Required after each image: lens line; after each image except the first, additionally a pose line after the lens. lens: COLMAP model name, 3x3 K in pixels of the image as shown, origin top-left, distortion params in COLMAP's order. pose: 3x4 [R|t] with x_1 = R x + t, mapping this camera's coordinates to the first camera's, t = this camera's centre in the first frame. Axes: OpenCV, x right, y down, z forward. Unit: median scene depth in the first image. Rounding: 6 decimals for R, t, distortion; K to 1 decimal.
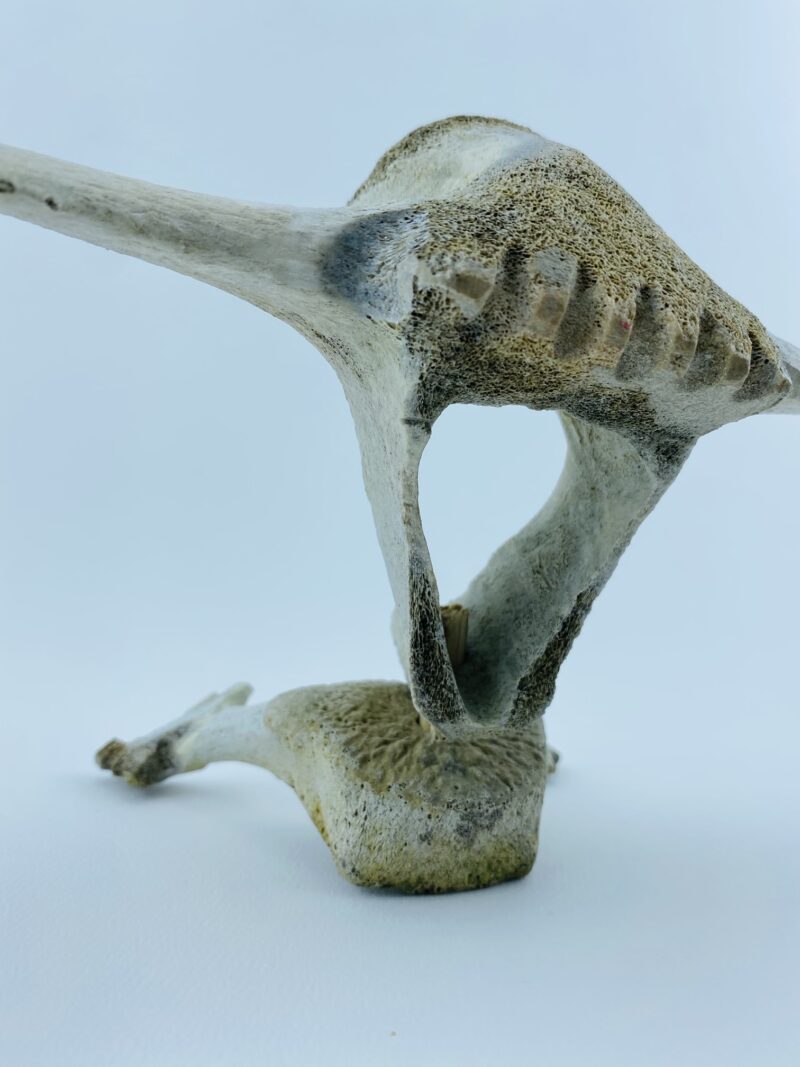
lens RADIAL K [[847.7, 0, 400.0], [0, 847.7, 533.5], [0, 0, 1]] dist [0.168338, -0.645883]
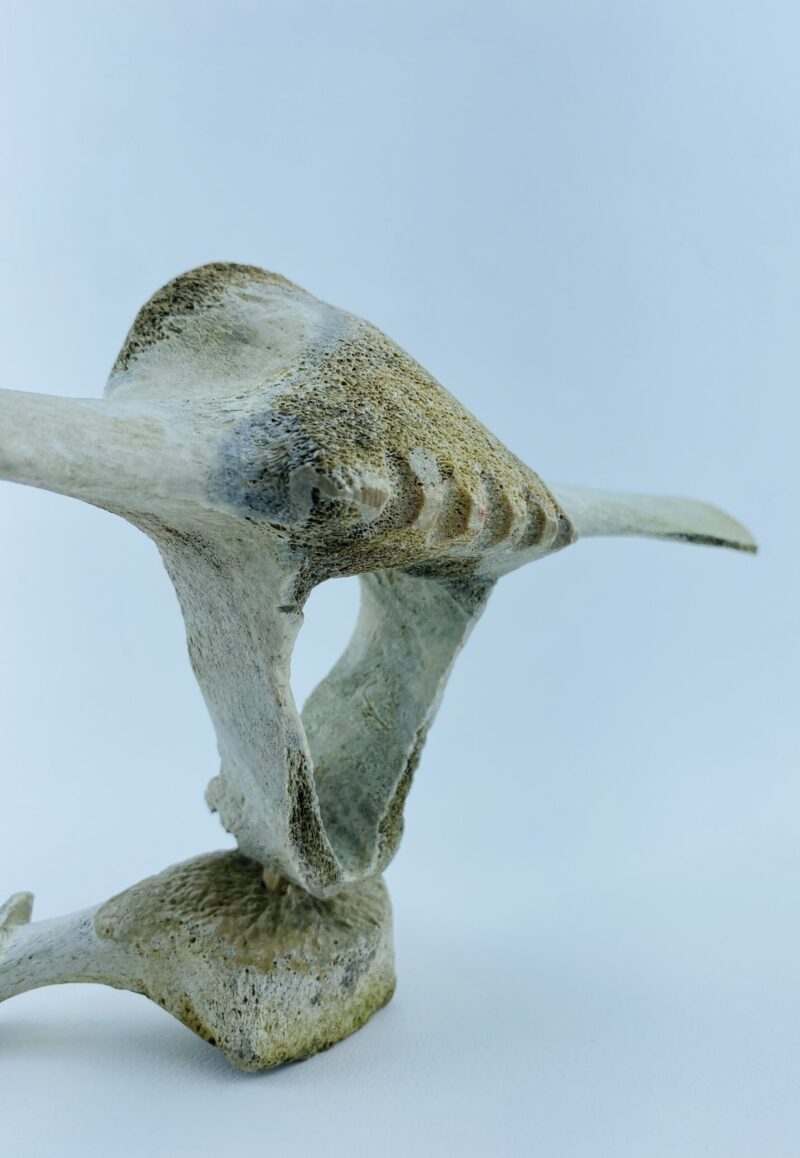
lens RADIAL K [[929.7, 0, 439.2], [0, 929.7, 583.4], [0, 0, 1]] dist [0.059313, -0.194166]
pose [[0.863844, -0.133604, 0.485720, -0.313445], [0.129816, 0.990664, 0.041622, -0.159285], [-0.486746, 0.027099, 0.873123, -0.046885]]
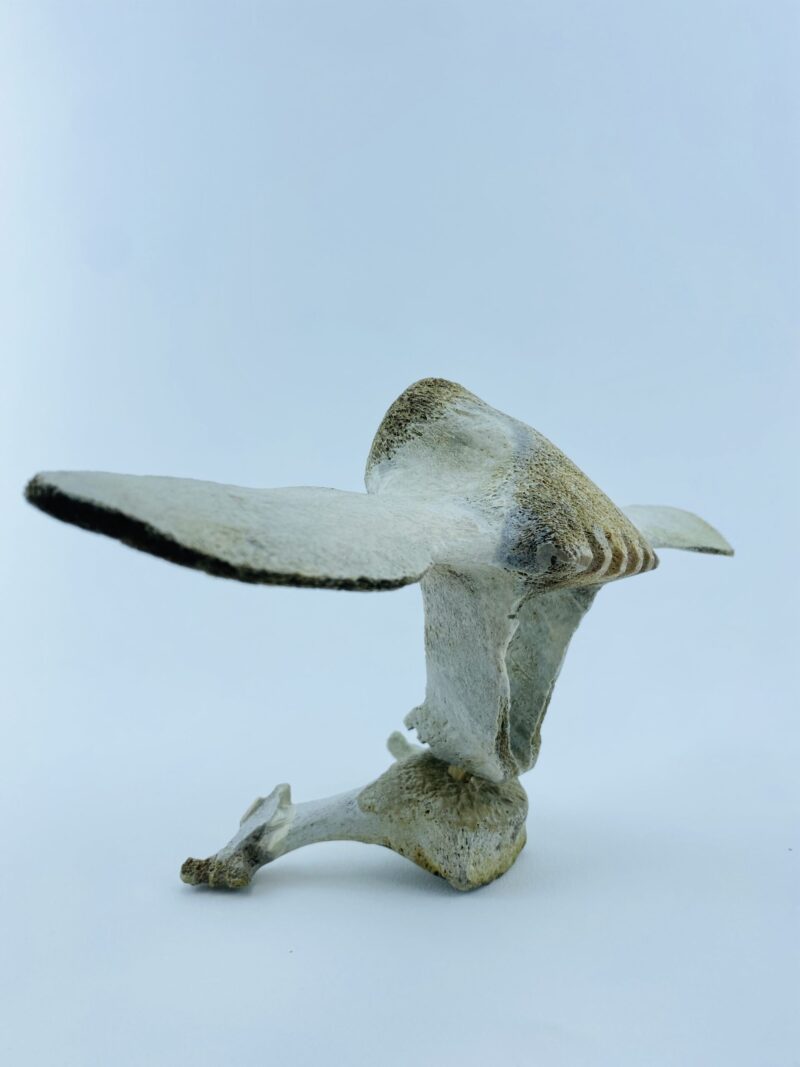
lens RADIAL K [[833.2, 0, 400.0], [0, 833.2, 533.5], [0, 0, 1]] dist [0.162100, -0.603610]
pose [[0.826661, -0.141445, 0.544633, -0.924290], [0.110554, 0.989853, 0.089269, -0.409143], [-0.551733, -0.013584, 0.833910, -0.242266]]
